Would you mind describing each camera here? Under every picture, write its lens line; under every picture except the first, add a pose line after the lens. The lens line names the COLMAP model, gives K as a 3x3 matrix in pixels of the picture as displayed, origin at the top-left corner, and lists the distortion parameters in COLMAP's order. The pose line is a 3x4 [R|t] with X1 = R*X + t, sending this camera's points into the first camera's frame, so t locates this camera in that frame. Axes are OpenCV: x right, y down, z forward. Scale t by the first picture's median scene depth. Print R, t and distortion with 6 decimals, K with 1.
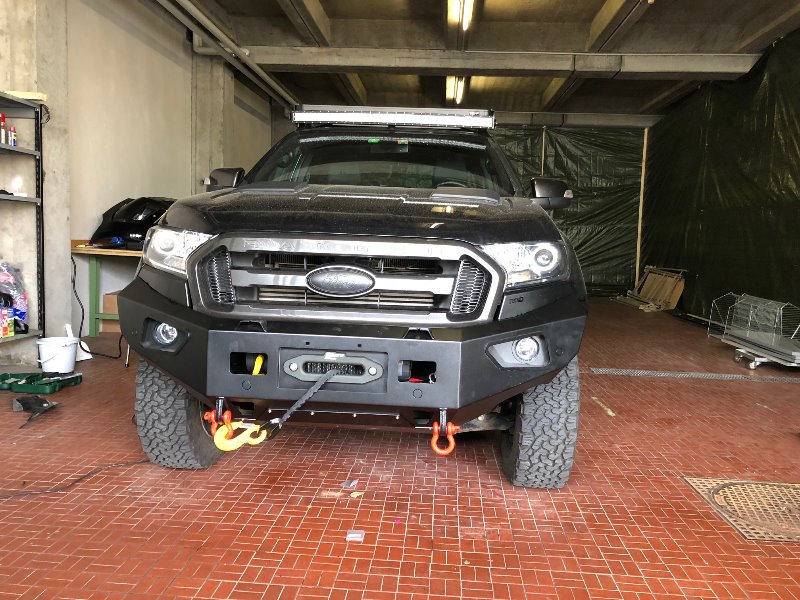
lens RADIAL K [[653.8, 0, 400.0], [0, 653.8, 300.0], [0, 0, 1]] dist [0.026395, 0.000330]
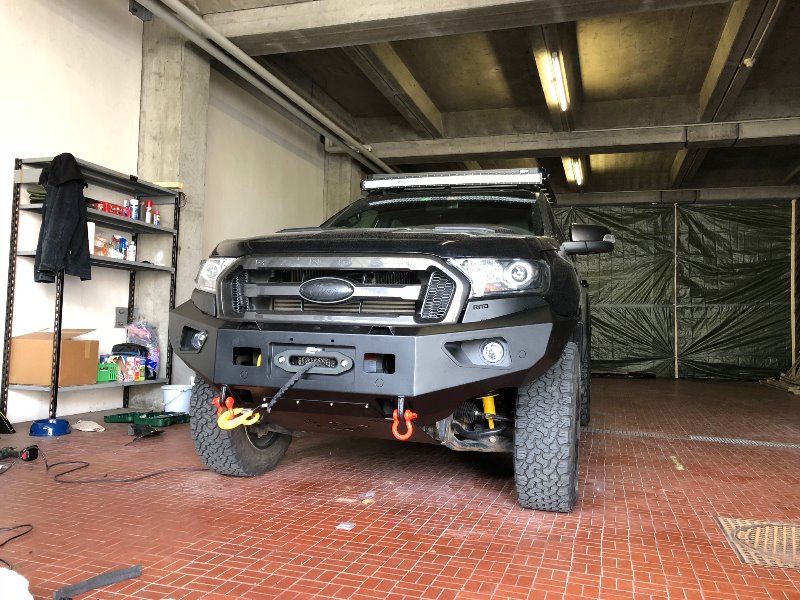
lens RADIAL K [[653.7, 0, 399.0], [0, 653.7, 306.8], [0, 0, 1]] dist [0.032126, -0.001249]
pose [[0.970019, -0.012119, -0.242727, 0.169592], [-0.021462, 0.990582, -0.135229, 0.083185], [0.242080, 0.136384, 0.960623, -0.049526]]
